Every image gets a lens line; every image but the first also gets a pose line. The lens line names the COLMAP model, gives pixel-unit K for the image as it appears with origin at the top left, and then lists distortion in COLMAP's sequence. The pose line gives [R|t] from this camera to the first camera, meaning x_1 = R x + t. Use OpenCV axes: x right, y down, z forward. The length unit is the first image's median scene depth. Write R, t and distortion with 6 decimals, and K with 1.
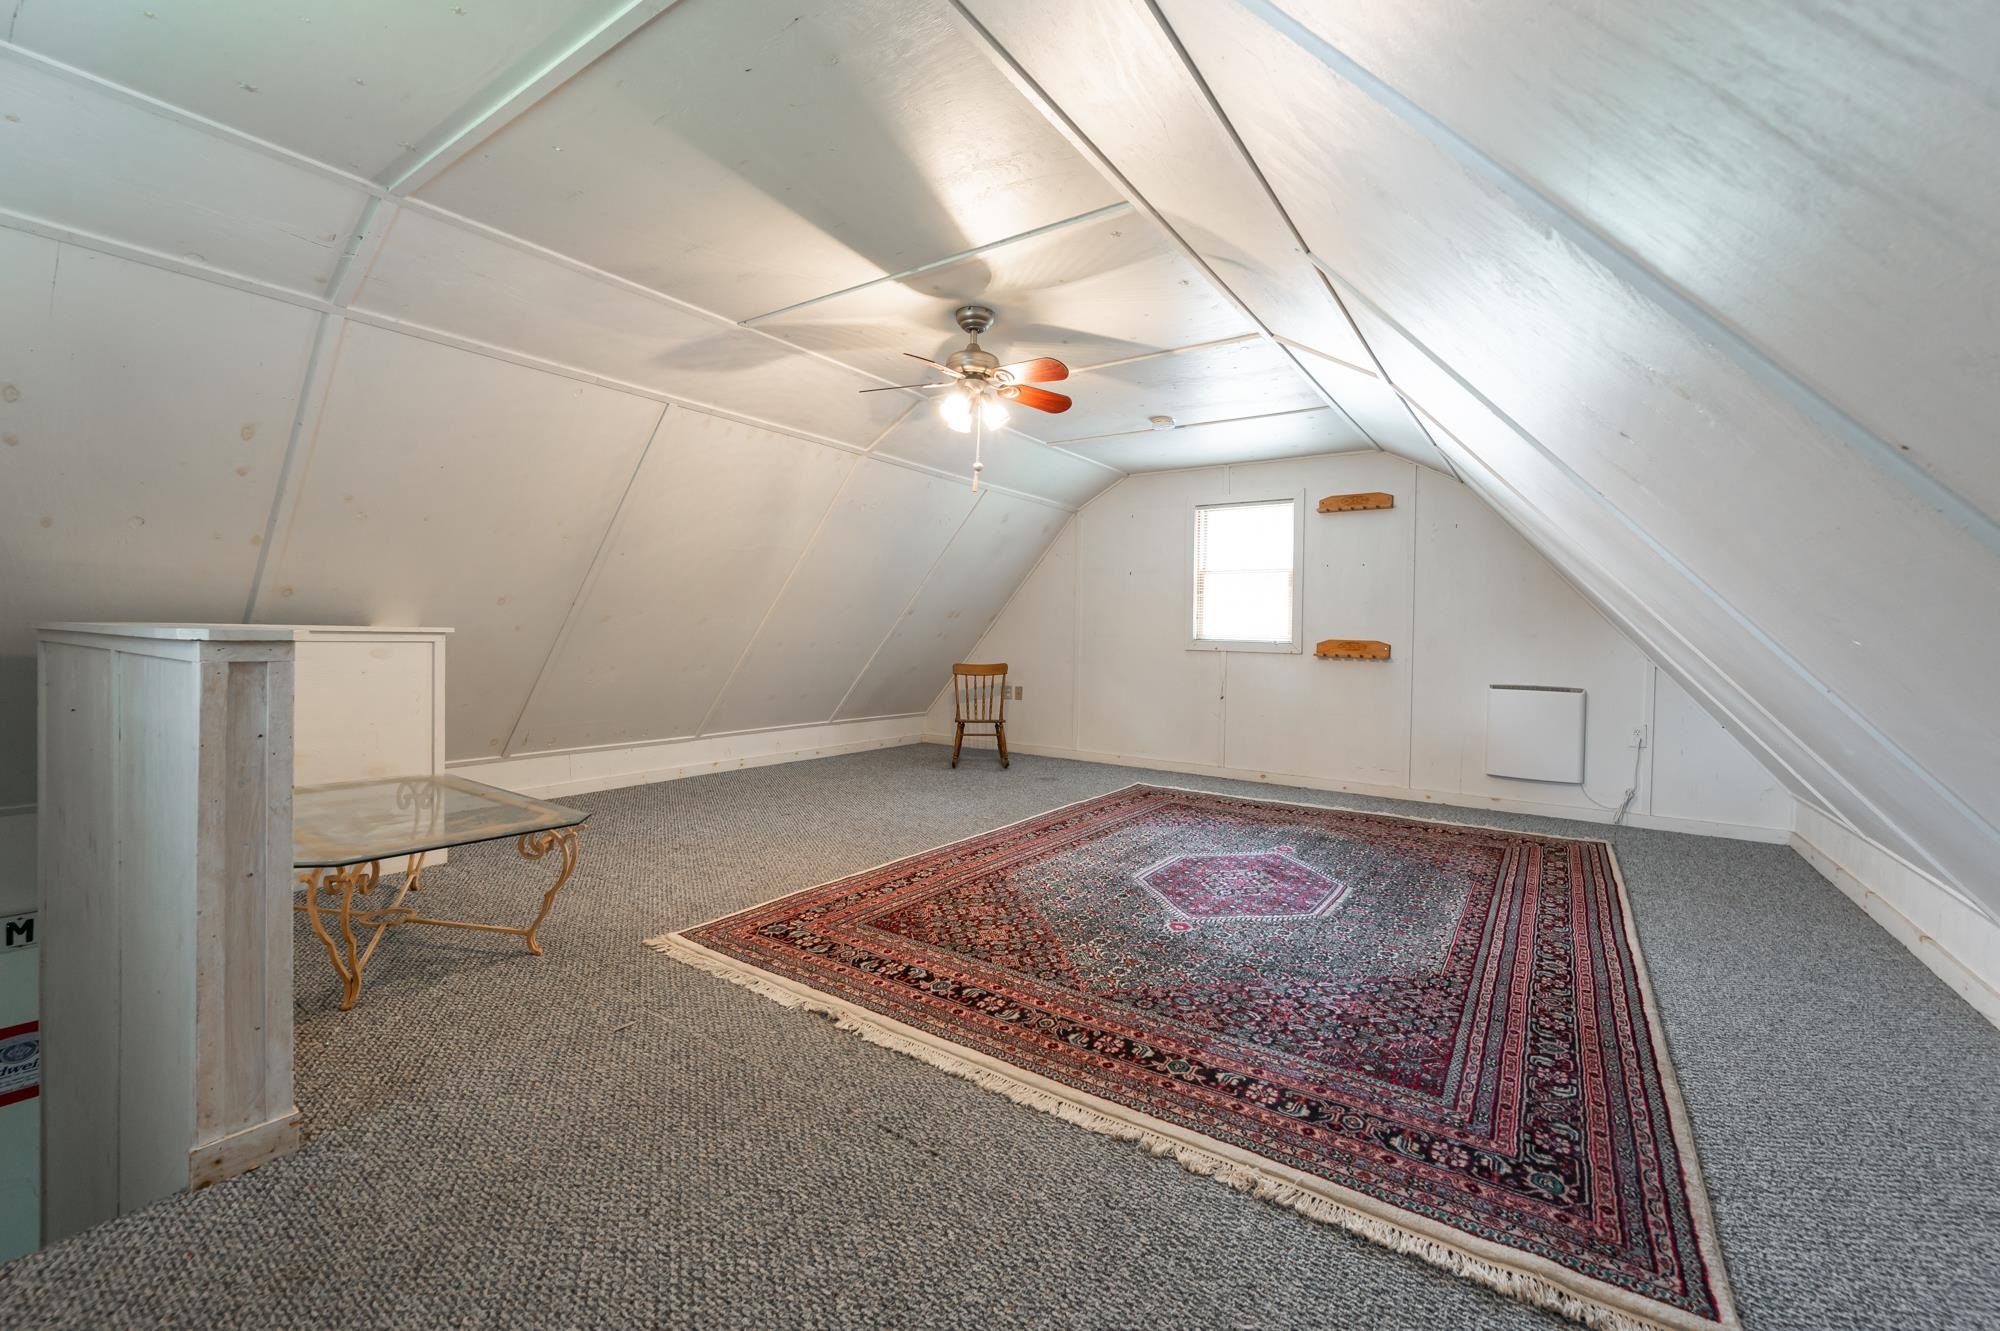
lens RADIAL K [[825.2, 0, 992.1], [0, 825.2, 631.7], [0, 0, 1]] dist [-0.000192, 0.000141]
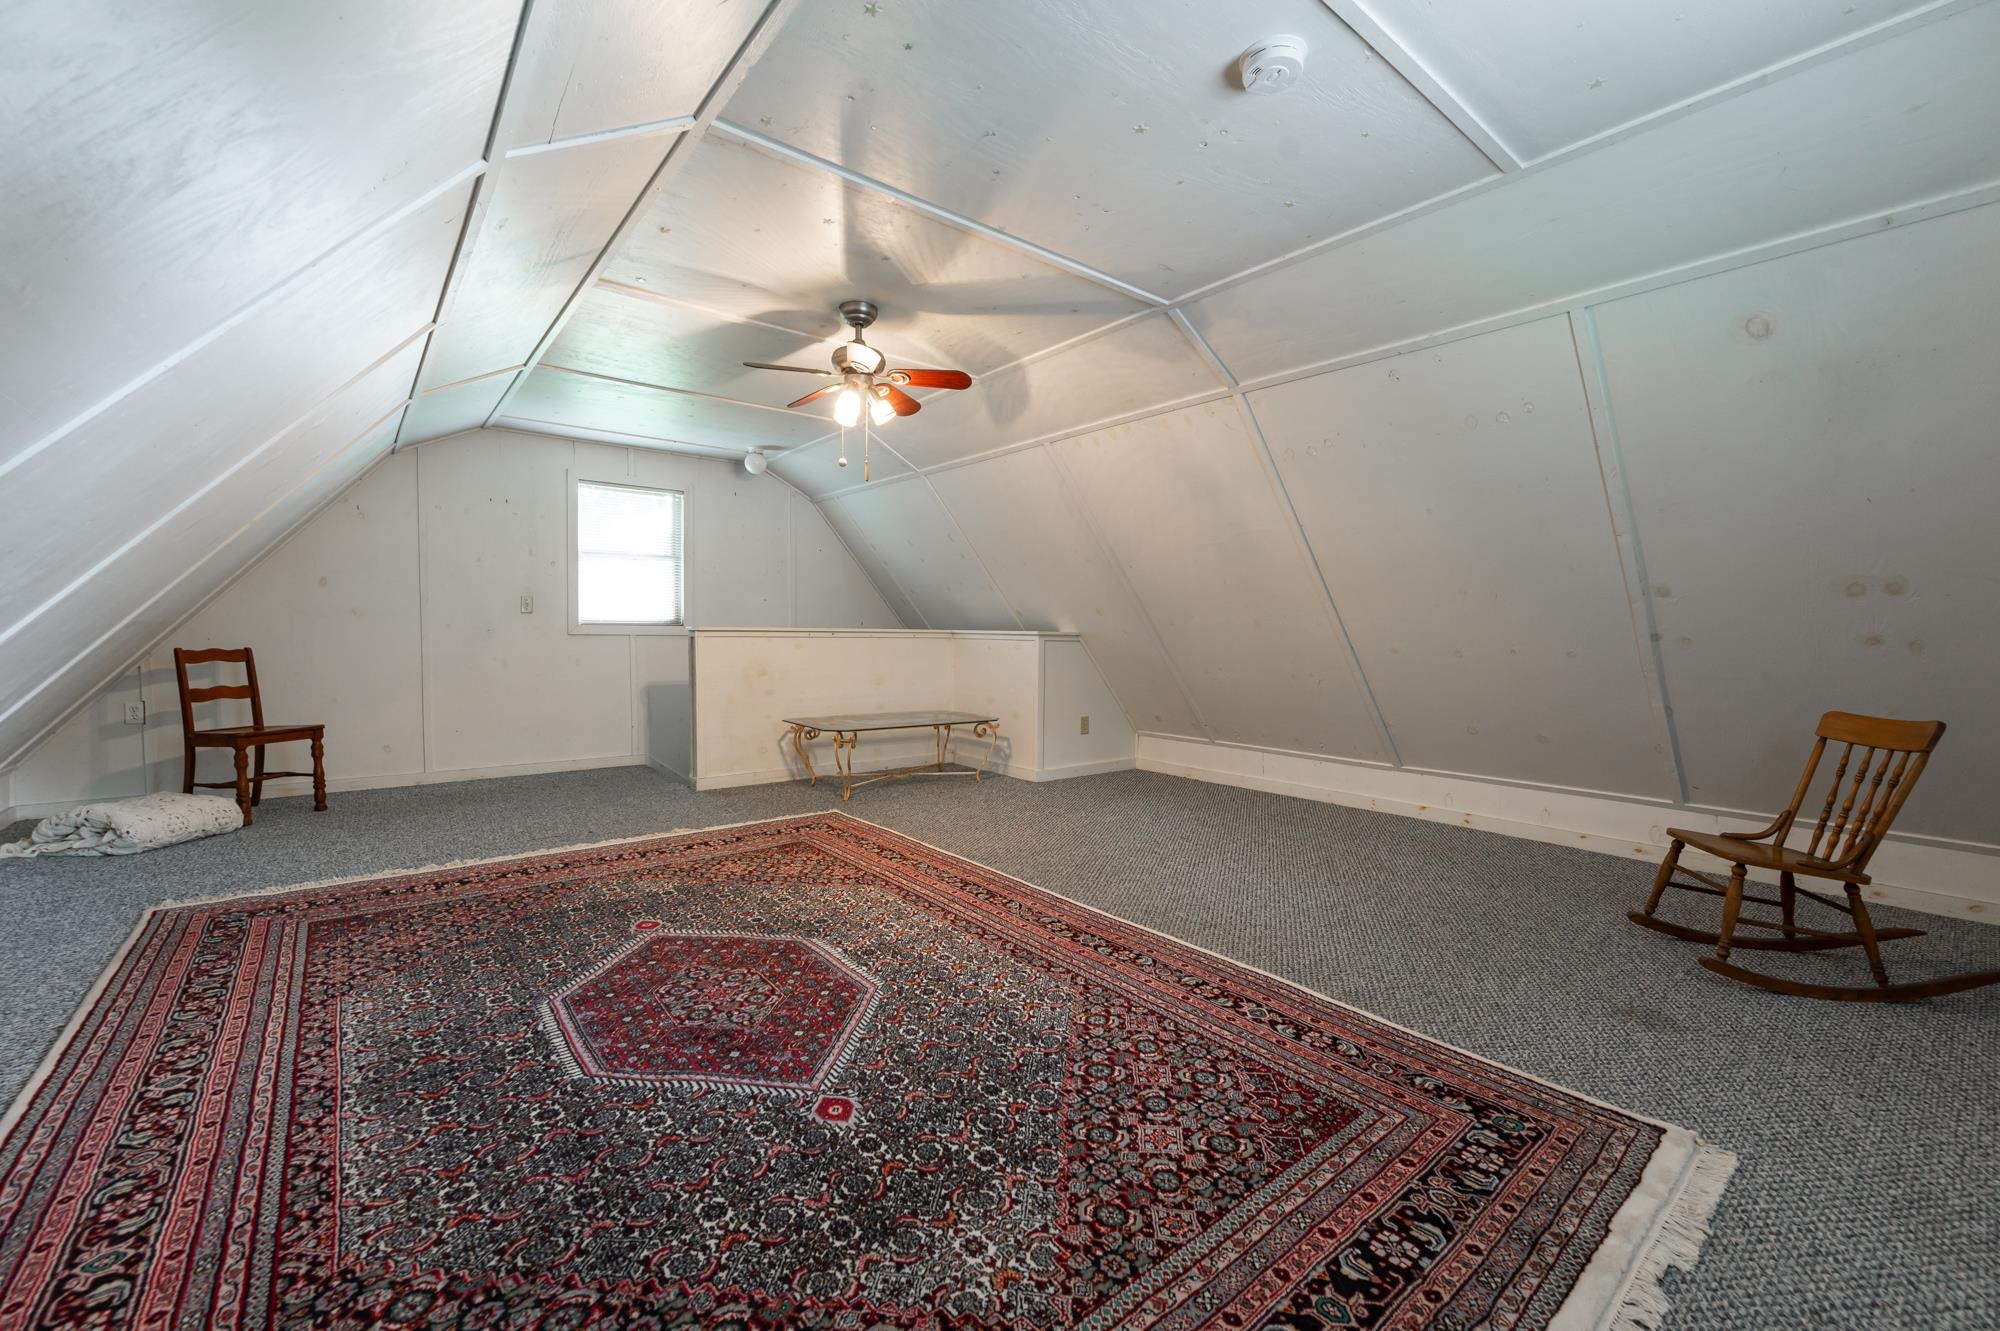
lens RADIAL K [[825.2, 0, 1005.6], [0, 825.2, 660.1], [0, 0, 1]] dist [-0.000192, 0.000141]
pose [[-0.286532, 0.010046, -0.958018, 0.961750], [-0.014429, 0.999786, 0.014800, 0.030279], [0.957962, 0.018064, -0.286326, 1.570758]]
